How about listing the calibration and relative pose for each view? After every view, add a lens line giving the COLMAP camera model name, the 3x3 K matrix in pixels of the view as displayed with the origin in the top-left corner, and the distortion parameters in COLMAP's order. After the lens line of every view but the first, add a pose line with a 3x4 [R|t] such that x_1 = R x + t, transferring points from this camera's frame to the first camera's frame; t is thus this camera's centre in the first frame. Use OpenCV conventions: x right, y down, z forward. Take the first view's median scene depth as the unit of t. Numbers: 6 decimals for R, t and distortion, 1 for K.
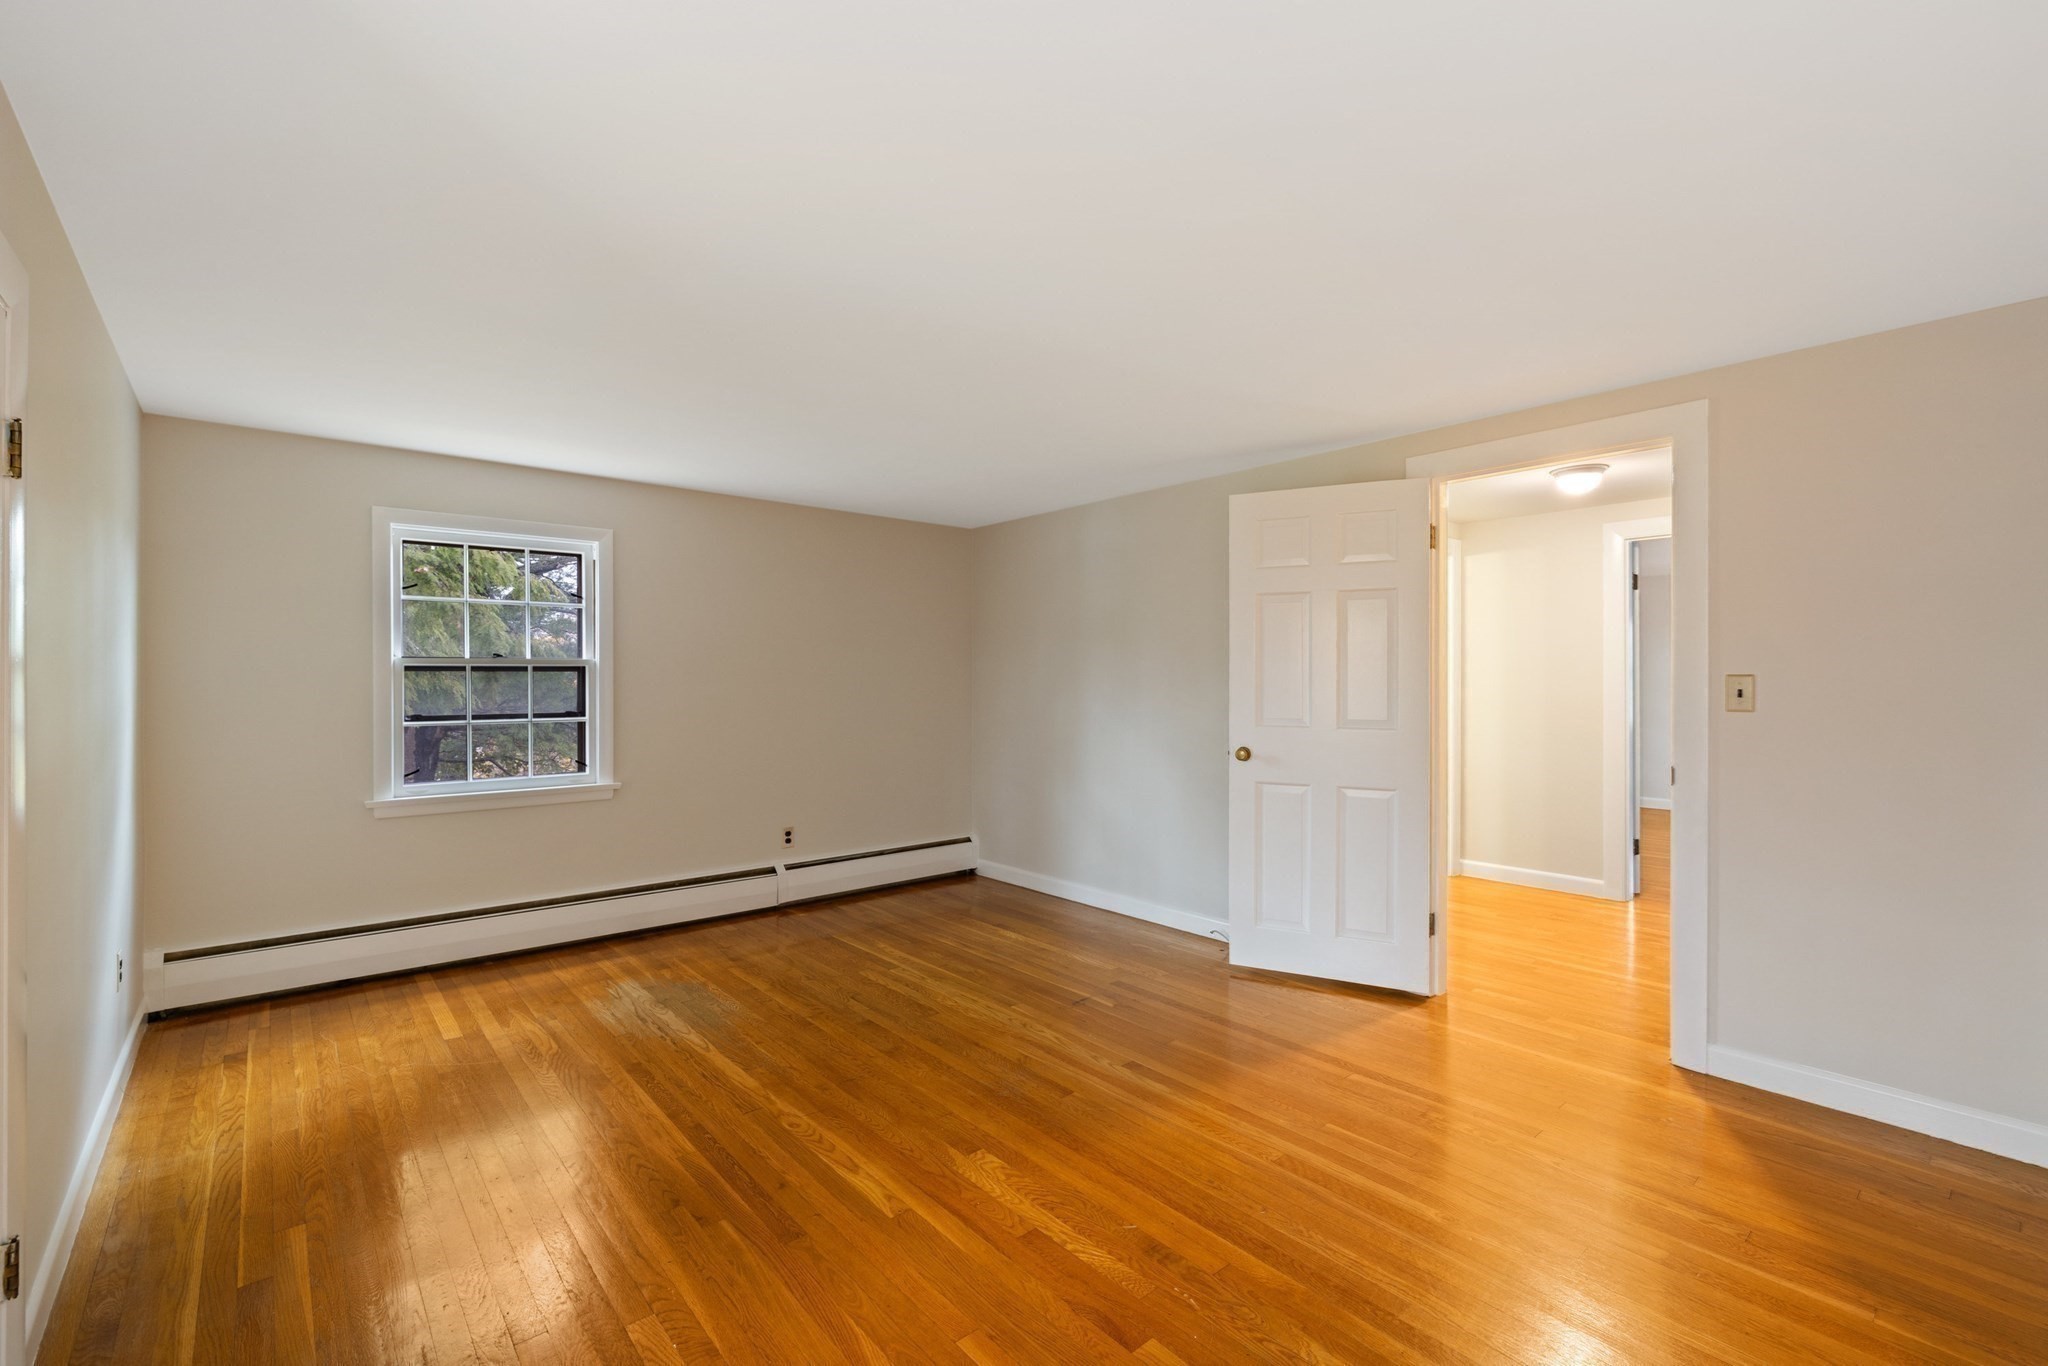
lens RADIAL K [[878.2, 0, 1021.9], [0, 878.2, 686.9], [0, 0, 1]] dist [-0.008745, -0.000015]
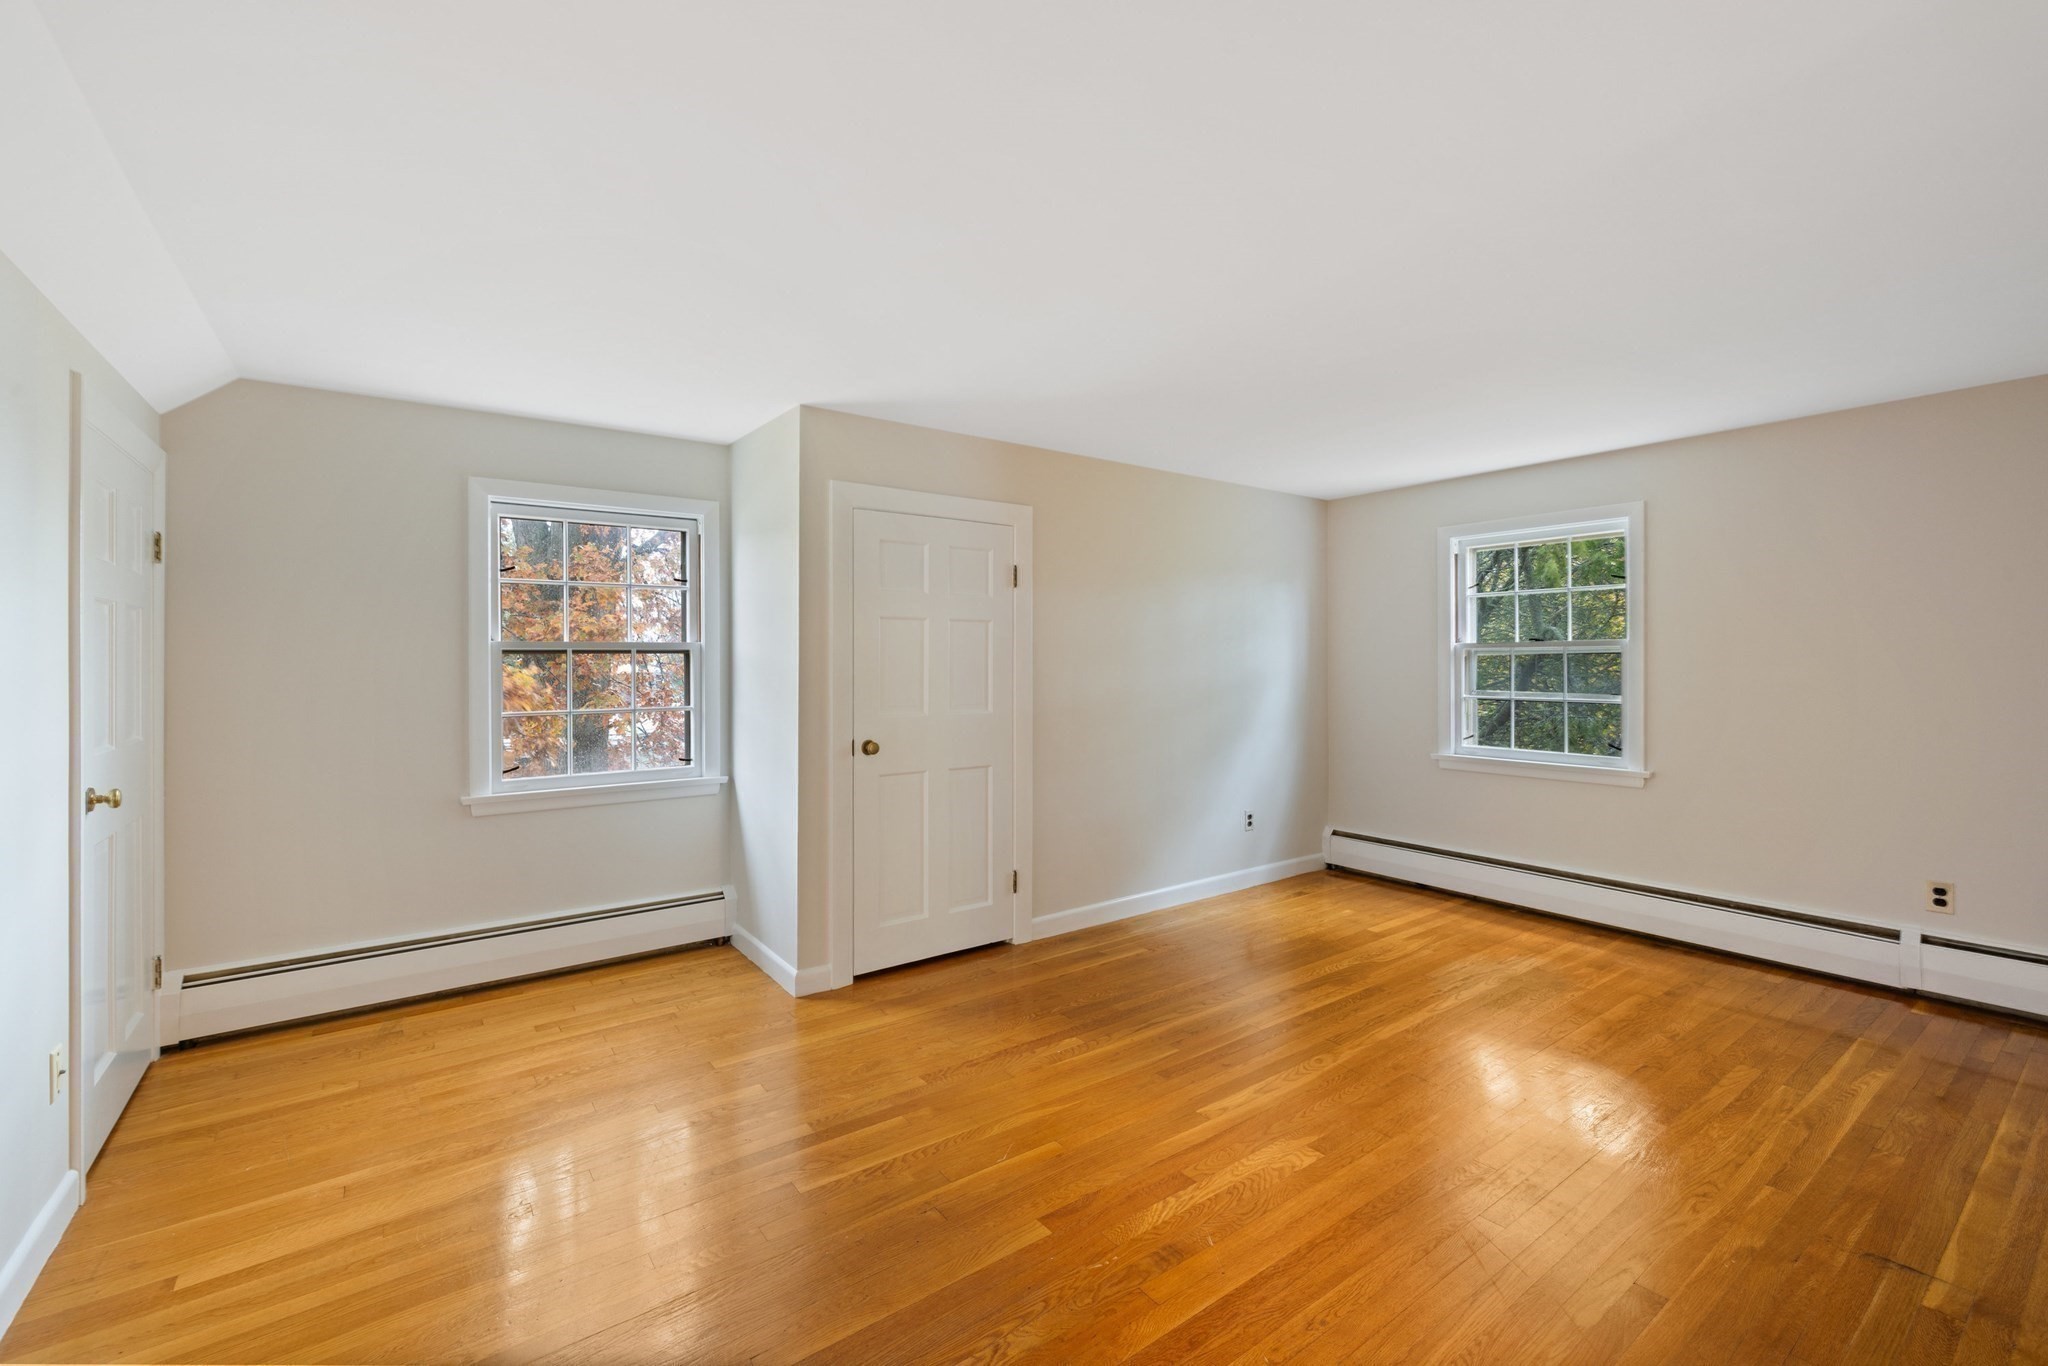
lens RADIAL K [[878.2, 0, 1023.1], [0, 878.2, 653.5], [0, 0, 1]] dist [-0.008745, -0.000015]
pose [[-0.081742, -0.005336, -0.996639, 0.615180], [-0.004881, 0.999976, -0.004953, -0.009499], [0.996642, 0.004460, -0.081766, 0.491076]]
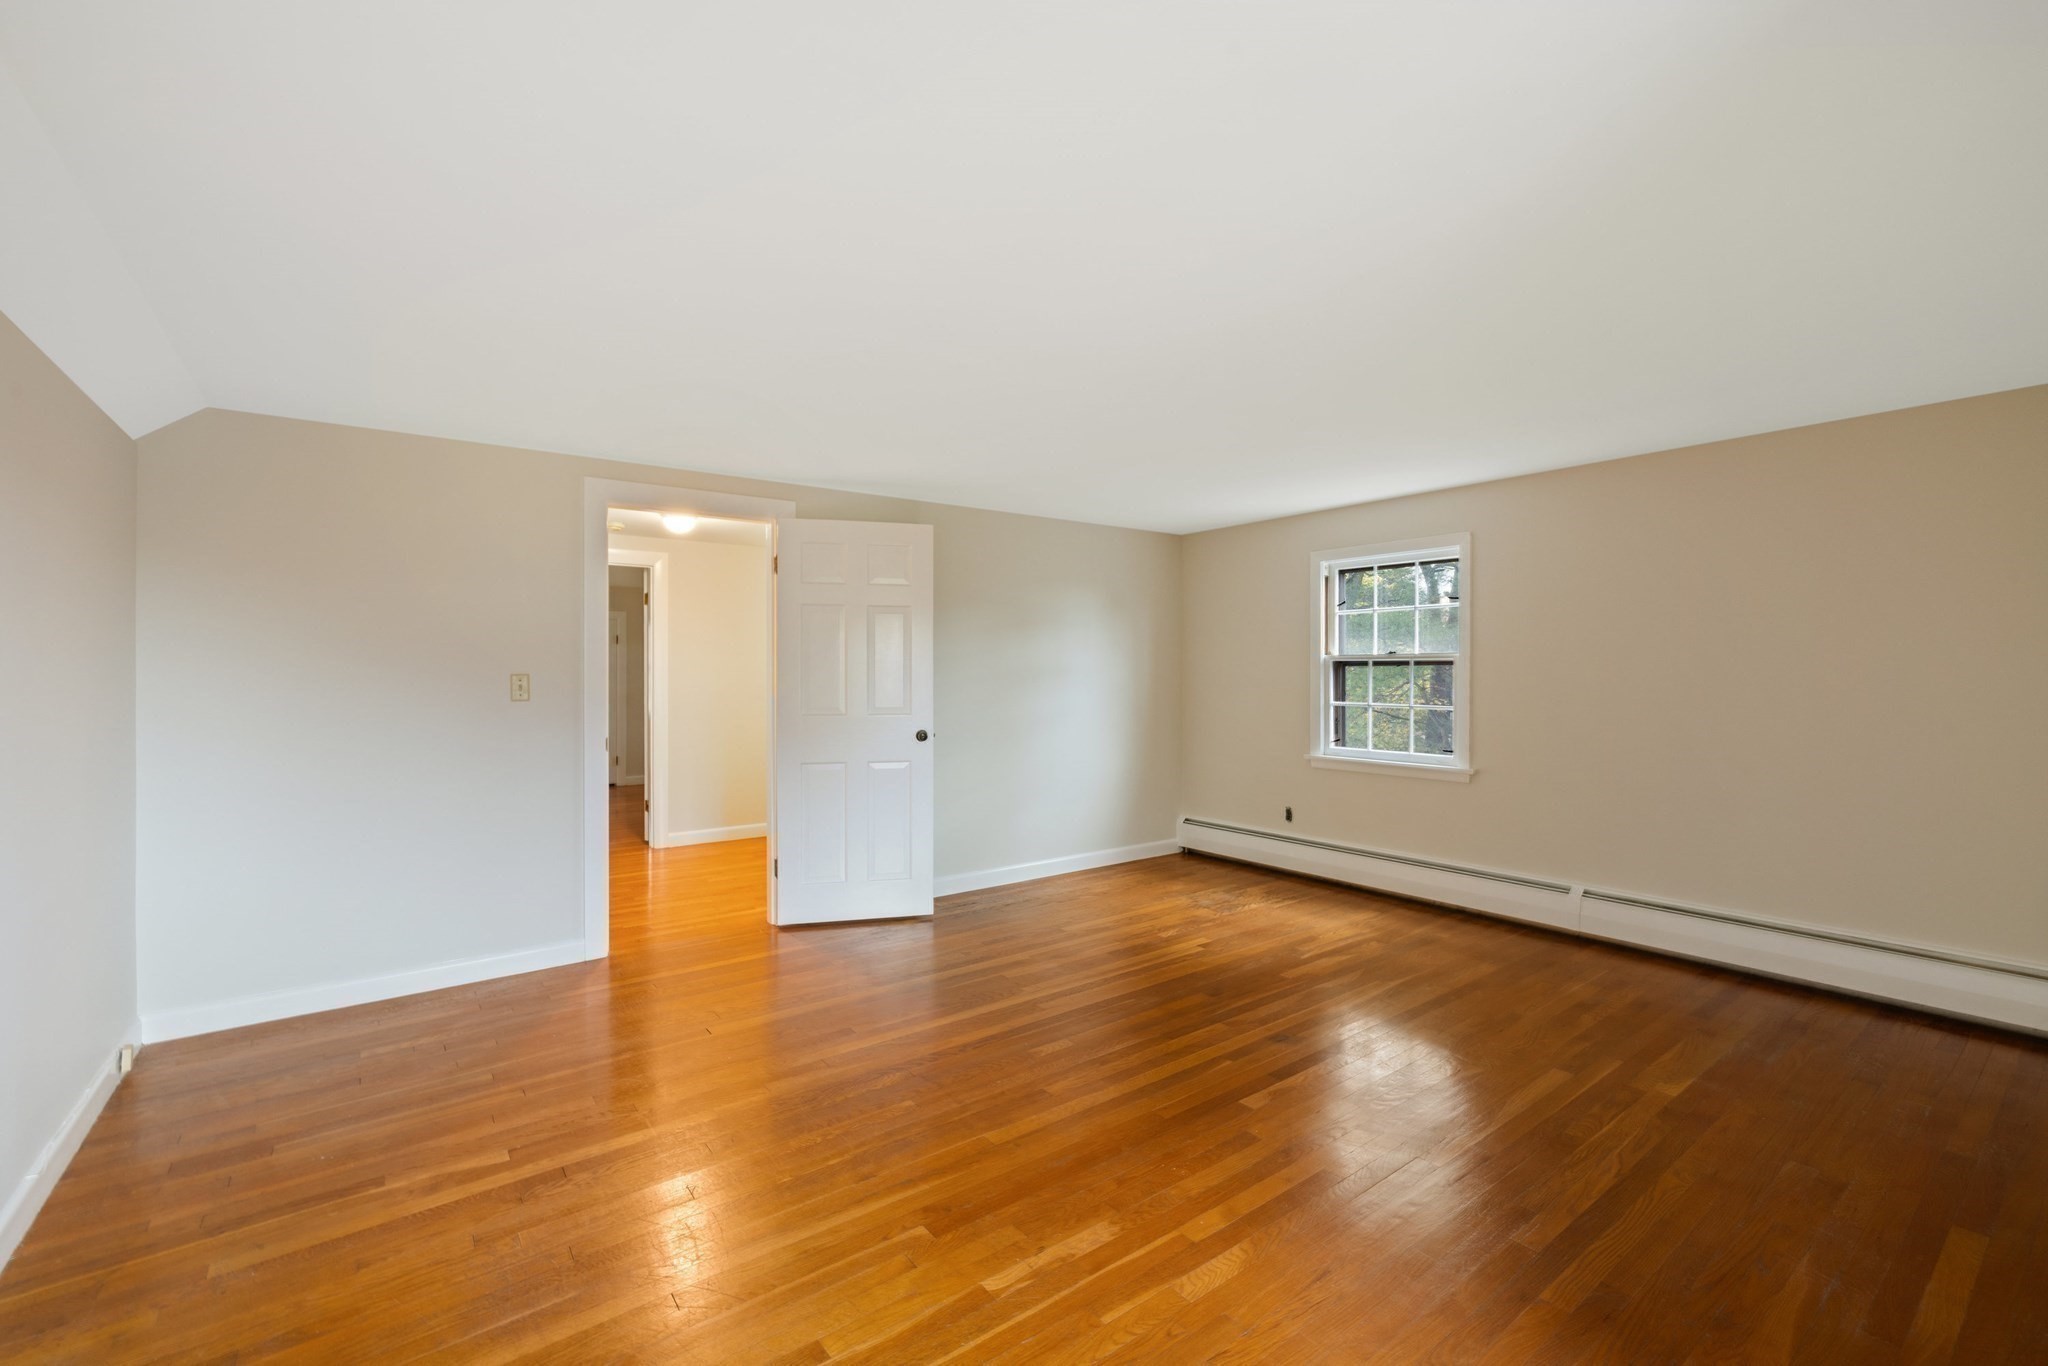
lens RADIAL K [[878.2, 0, 1014.9], [0, 878.2, 668.3], [0, 0, 1]] dist [-0.008745, -0.000015]
pose [[-0.058628, 0.000536, -0.998280, 0.828378], [-0.006459, 0.999979, 0.000916, -0.013515], [0.998259, 0.006501, -0.058623, 0.667725]]
